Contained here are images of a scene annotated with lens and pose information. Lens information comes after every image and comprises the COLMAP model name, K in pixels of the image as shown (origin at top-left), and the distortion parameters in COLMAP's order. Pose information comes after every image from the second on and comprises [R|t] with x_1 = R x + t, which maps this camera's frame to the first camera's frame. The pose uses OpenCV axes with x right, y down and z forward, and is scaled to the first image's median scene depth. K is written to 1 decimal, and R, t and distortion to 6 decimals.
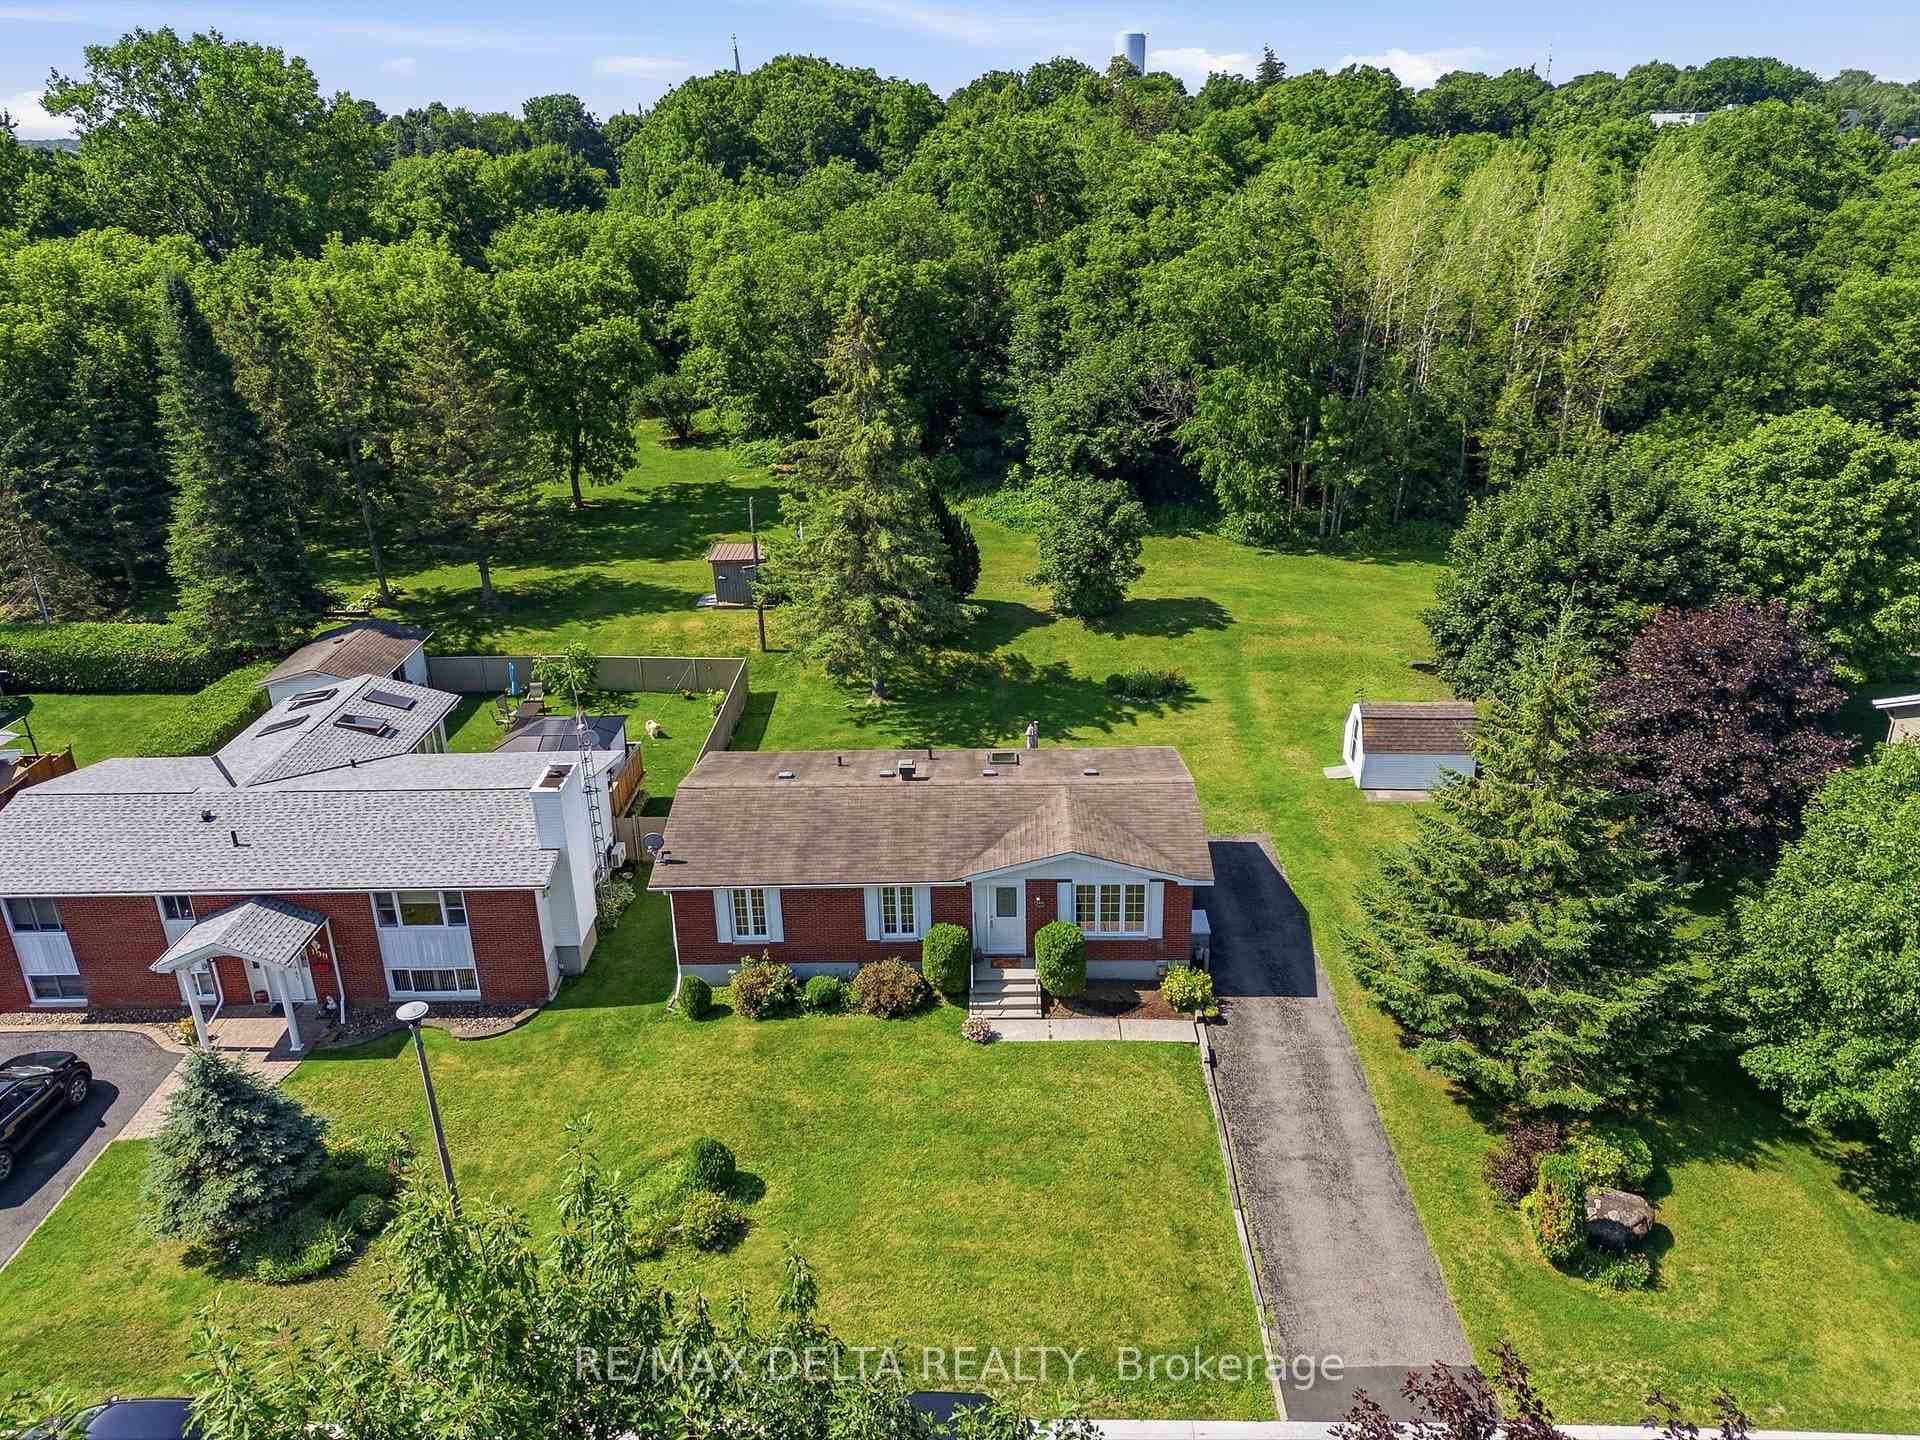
lens RADIAL K [[1431.6, 0, 967.2], [0, 1431.6, 711.6], [0, 0, 1]] dist [0.053093, -0.042210]
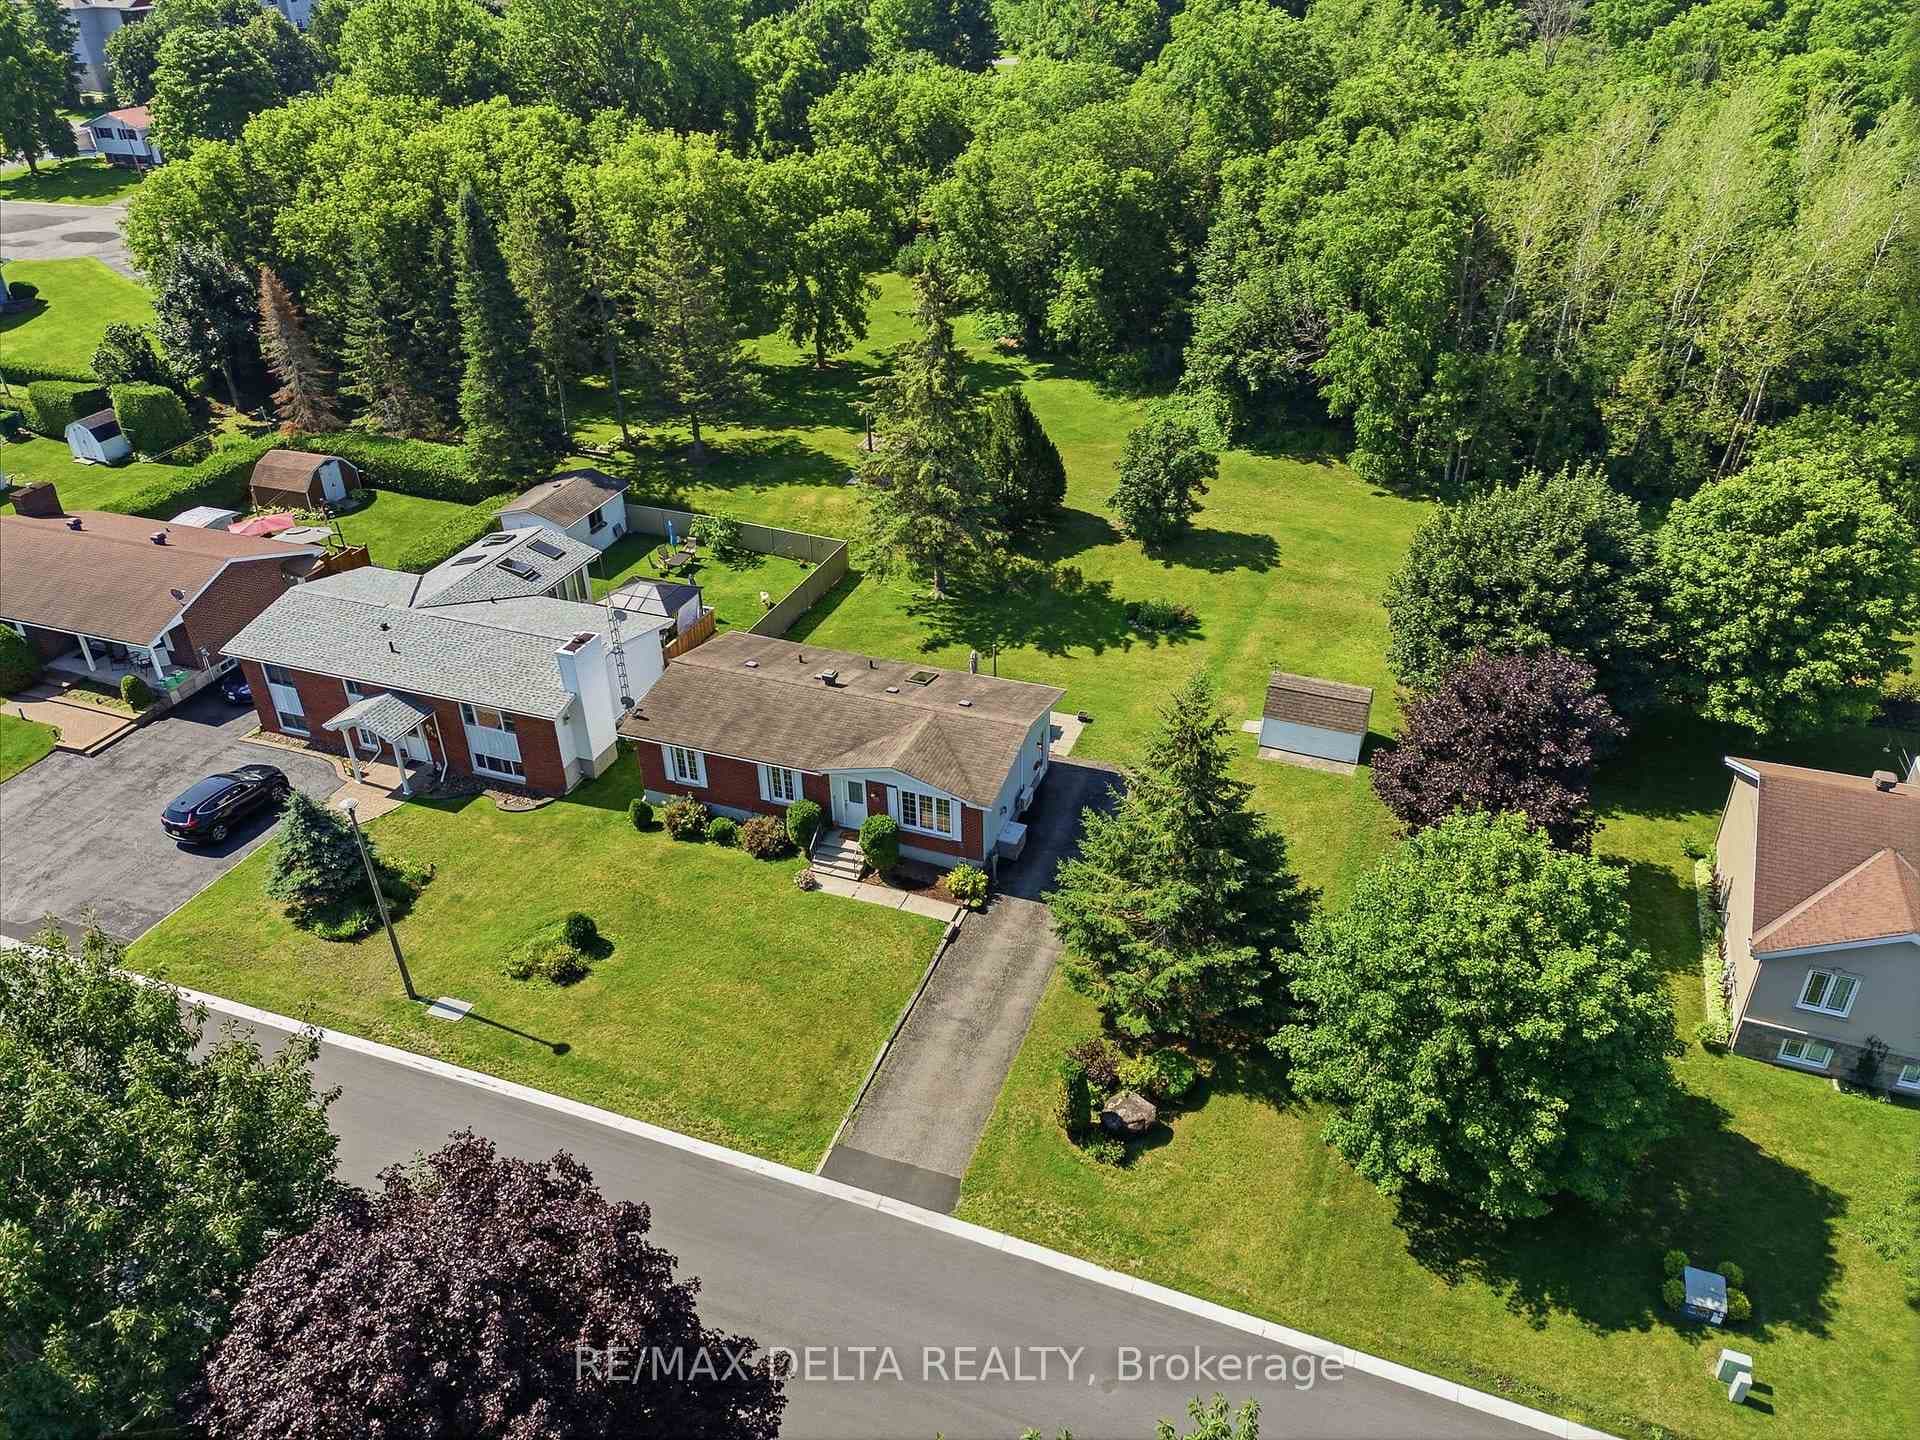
lens RADIAL K [[1431.6, 0, 954.3], [0, 1431.6, 721.5], [0, 0, 1]] dist [0.053093, -0.042210]
pose [[0.936852, 0.181907, -0.298694, 0.384668], [-0.131427, 0.974602, 0.181322, -0.142721], [0.324092, -0.130616, 0.936965, -0.165000]]
